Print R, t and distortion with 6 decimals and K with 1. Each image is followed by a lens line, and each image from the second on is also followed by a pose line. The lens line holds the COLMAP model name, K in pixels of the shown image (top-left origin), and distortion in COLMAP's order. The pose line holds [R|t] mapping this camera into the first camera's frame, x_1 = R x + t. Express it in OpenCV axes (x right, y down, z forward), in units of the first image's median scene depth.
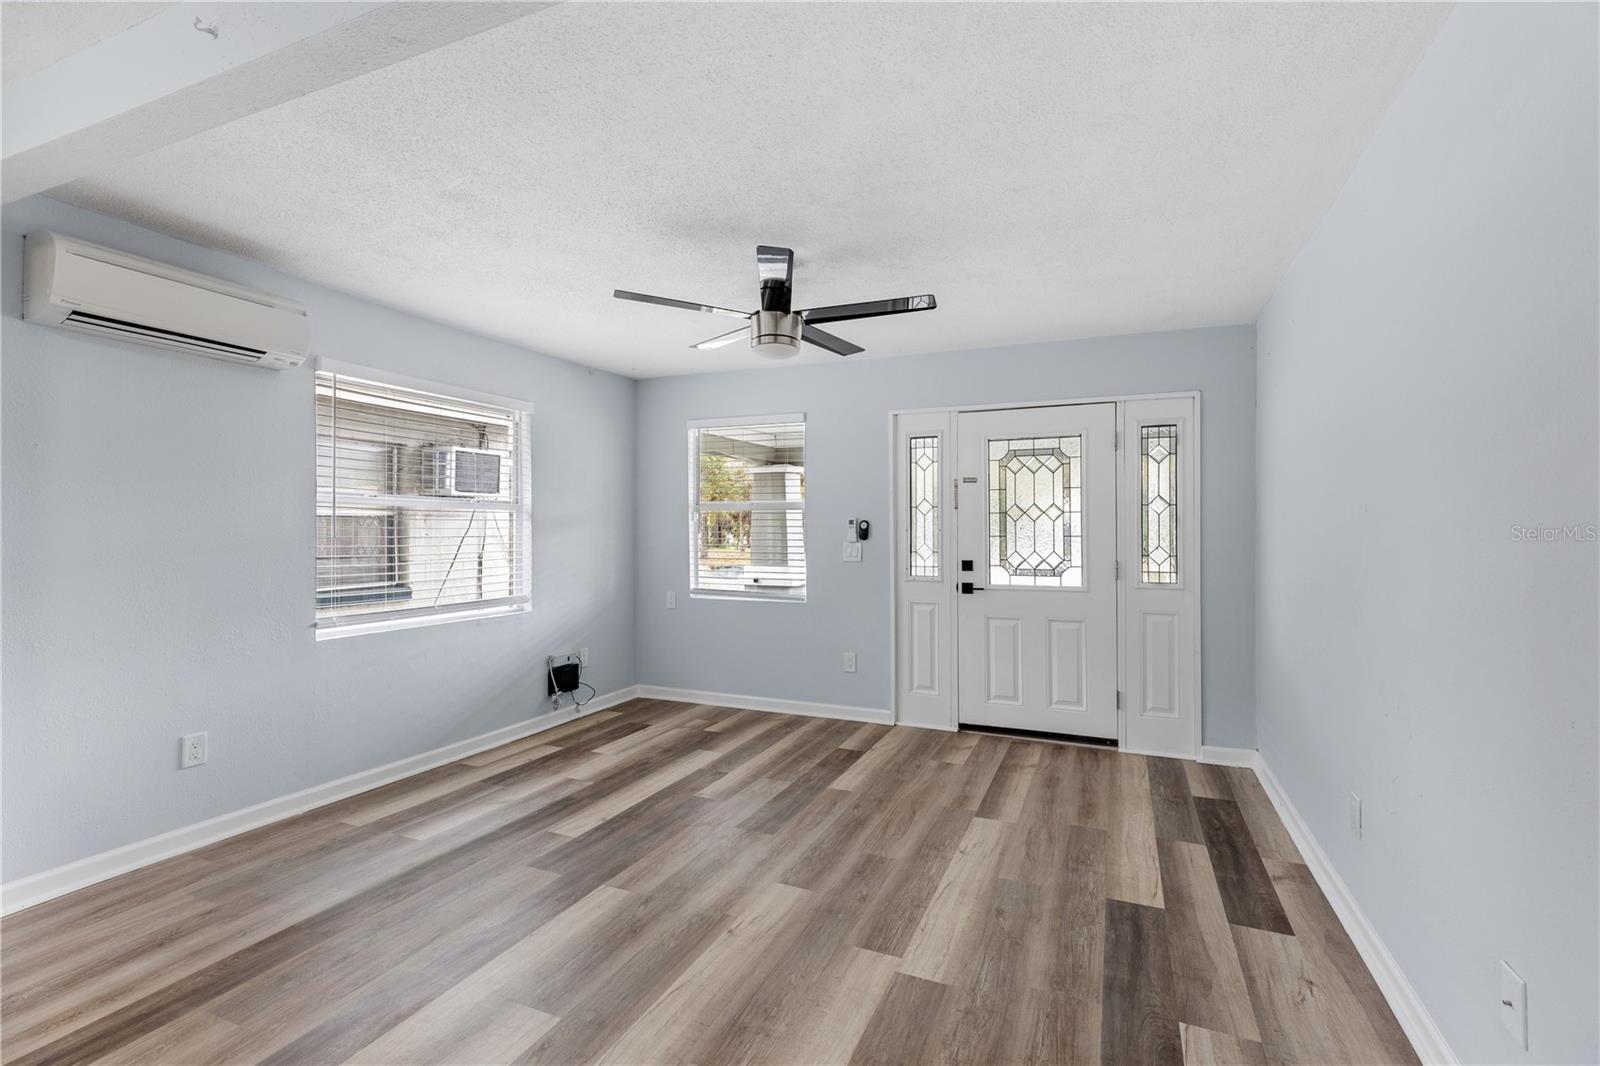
lens RADIAL K [[723.9, 0, 812.6], [0, 723.9, 521.3], [0, 0, 1]] dist [0.002259, 0.000681]
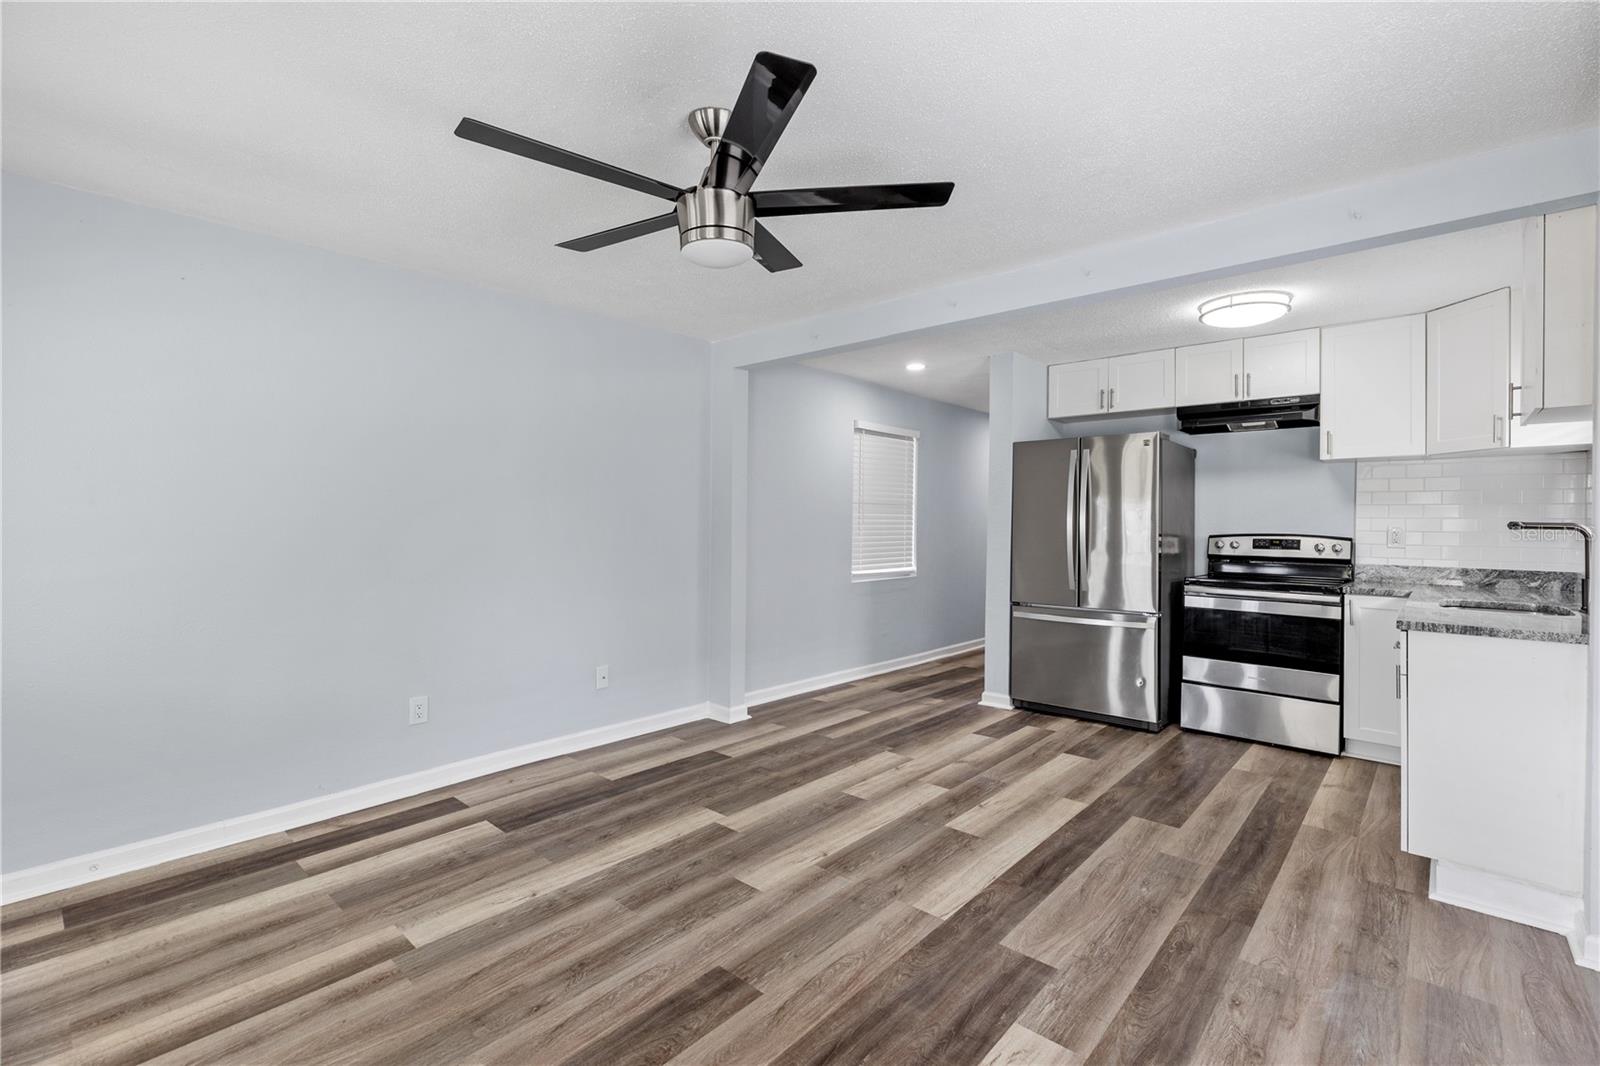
lens RADIAL K [[723.9, 0, 799.7], [0, 723.9, 522.2], [0, 0, 1]] dist [0.002259, 0.000681]
pose [[-0.944564, -0.009595, 0.328188, -0.287249], [-0.011542, 0.999925, -0.003986, 0.013791], [-0.328125, -0.007553, -0.944604, 1.339553]]
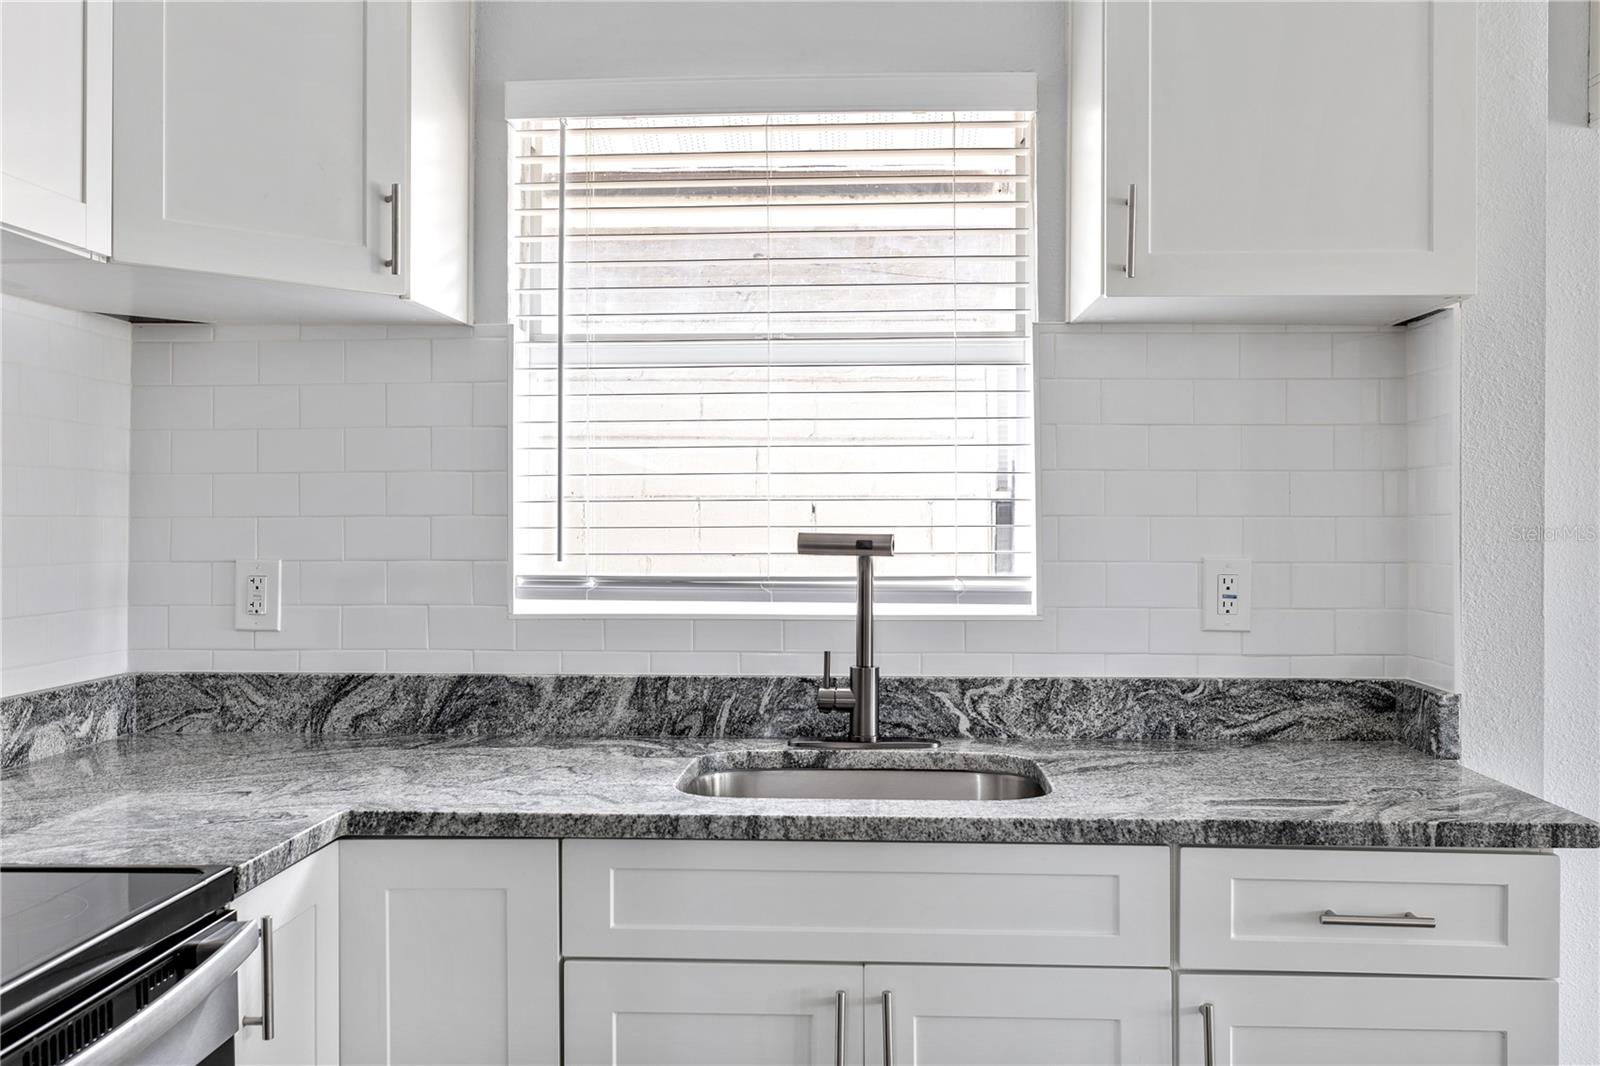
lens RADIAL K [[1405.7, 0, 815.5], [0, 1405.7, 501.2], [0, 0, 1]] dist [-0.000746, 0.011736]
pose [[0.344828, -0.009133, -0.938621, -0.242236], [0.002121, 0.999958, -0.008951, -0.007774], [0.938664, 0.001096, 0.344833, 0.108465]]
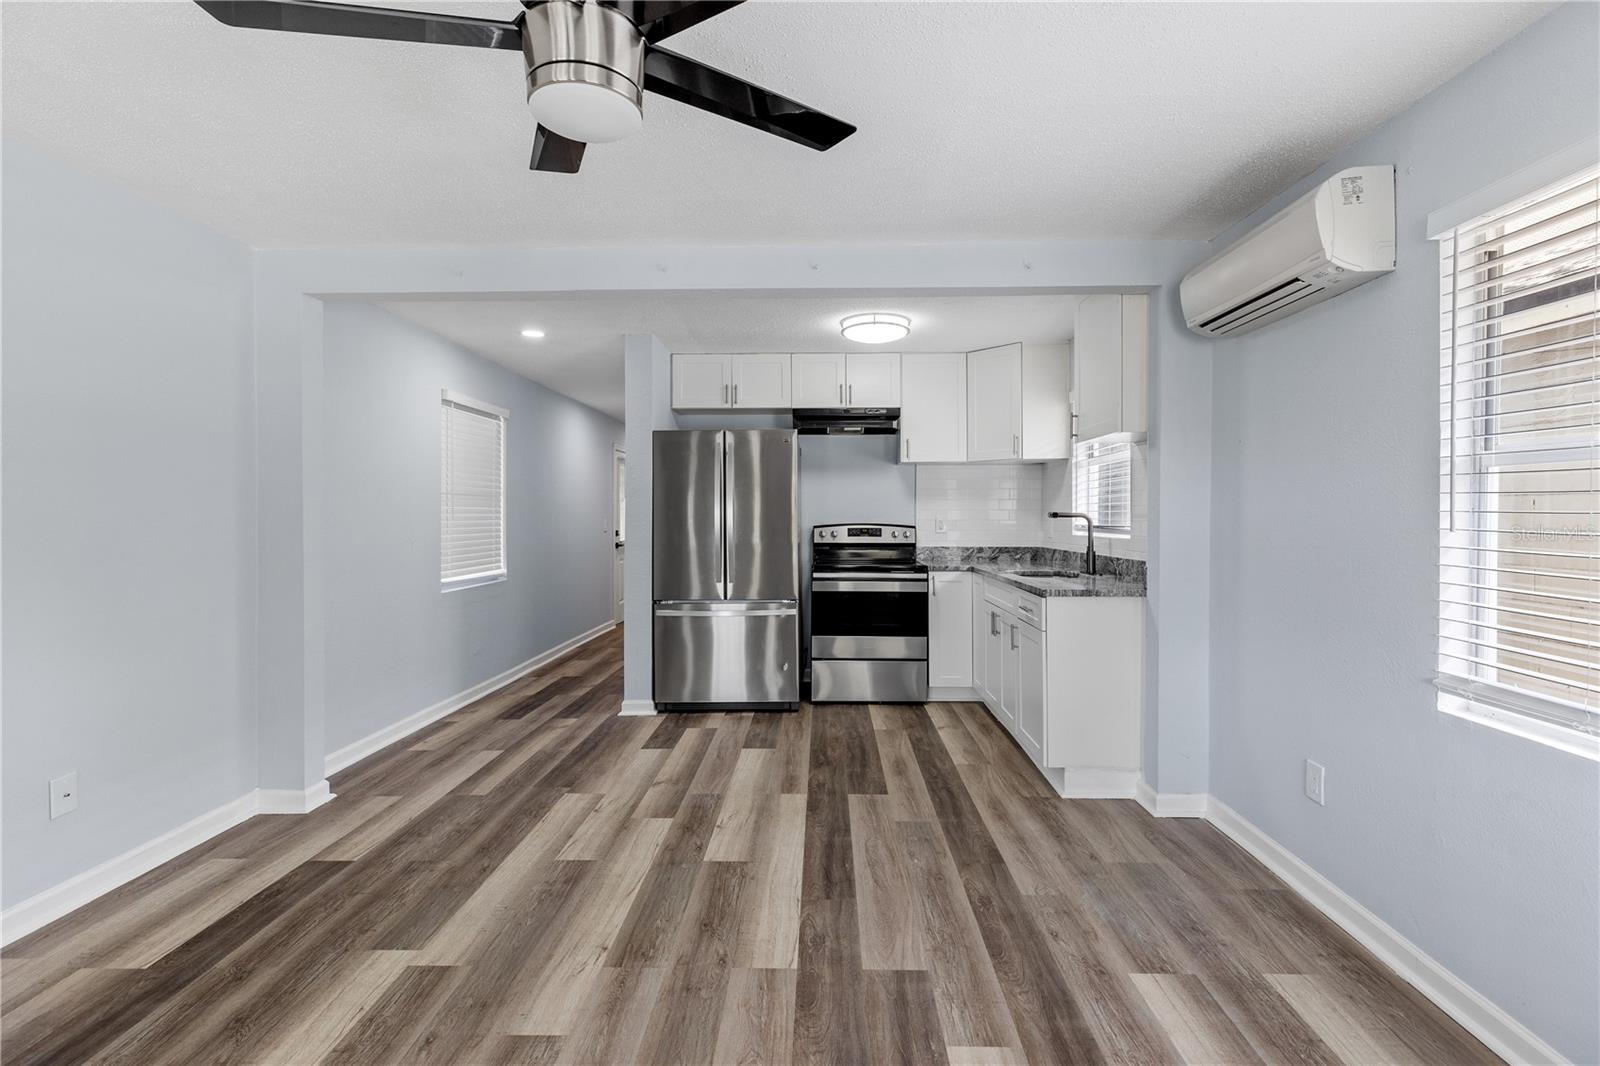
lens RADIAL K [[723.9, 0, 812.8], [0, 723.9, 528.6], [0, 0, 1]] dist [0.002259, 0.000681]
pose [[-0.928177, 0.006909, -0.372076, -0.011521], [0.002599, 0.999924, 0.012084, 0.011245], [0.372131, 0.010249, -0.928124, 1.218702]]
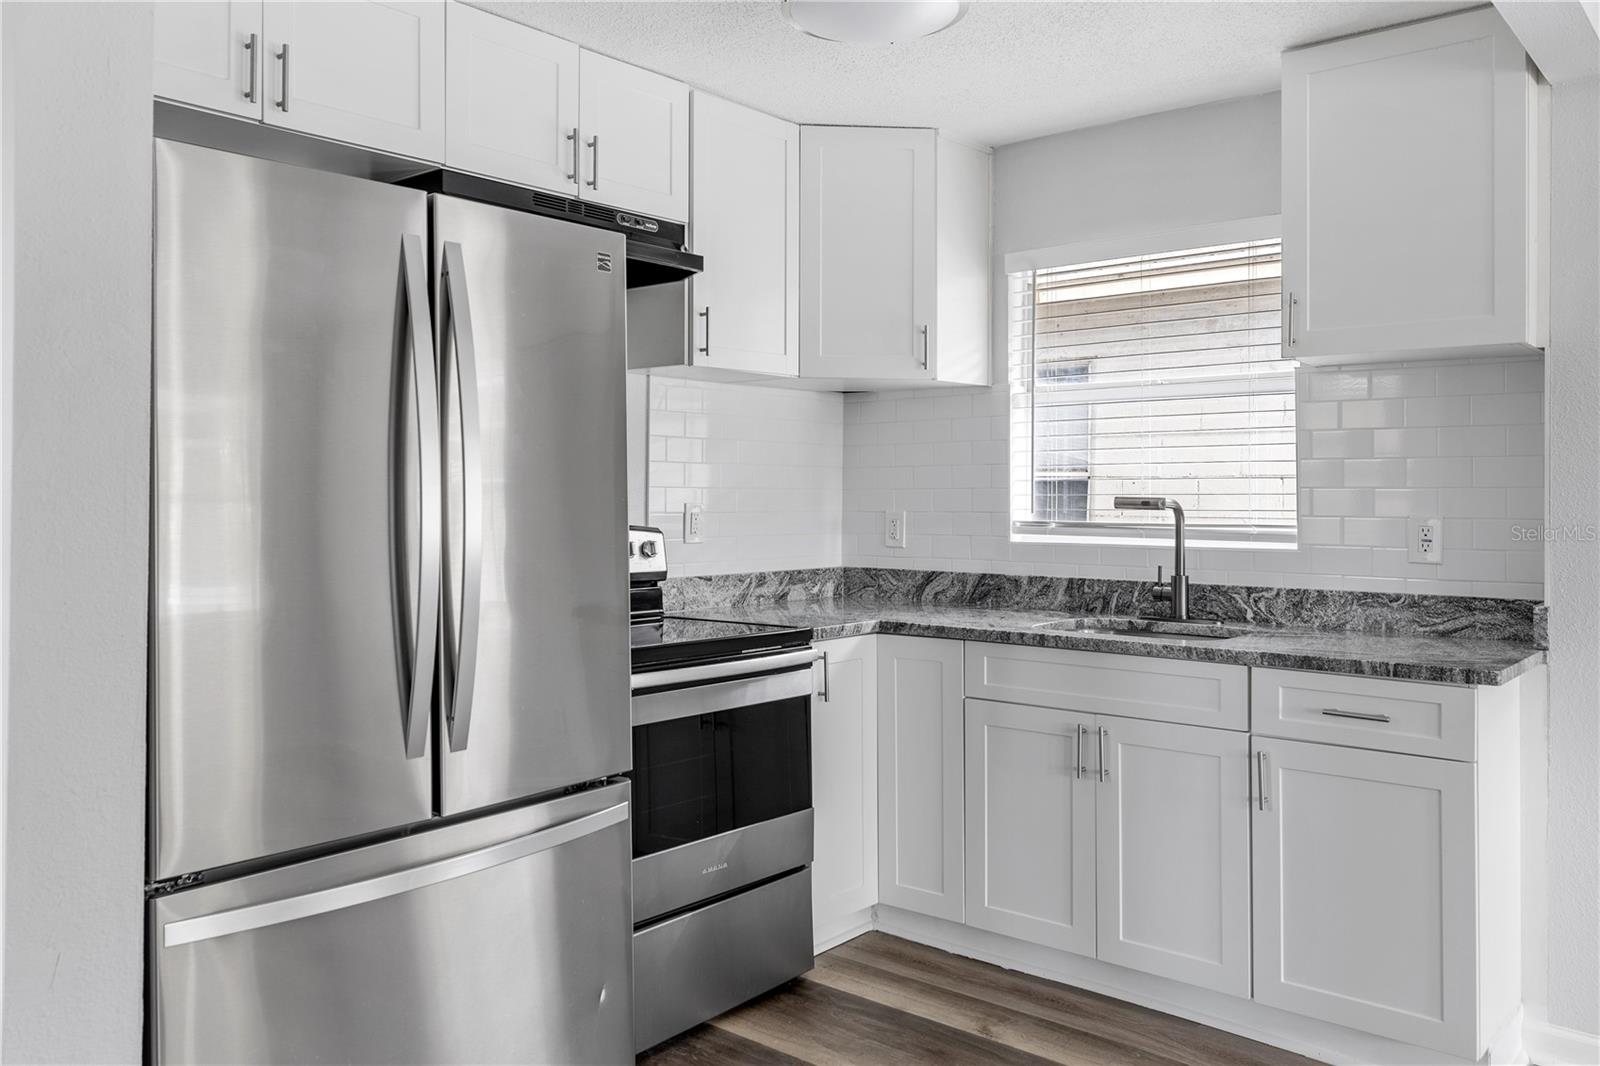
lens RADIAL K [[1247.4, 0, 811.0], [0, 1247.4, 490.2], [0, 0, 1]] dist [0.014061, -0.006445]
pose [[-0.287251, -0.003279, -0.957850, 0.175990], [0.001352, 0.999992, -0.003829, -0.001889], [0.957854, -0.002395, -0.287244, 0.349133]]
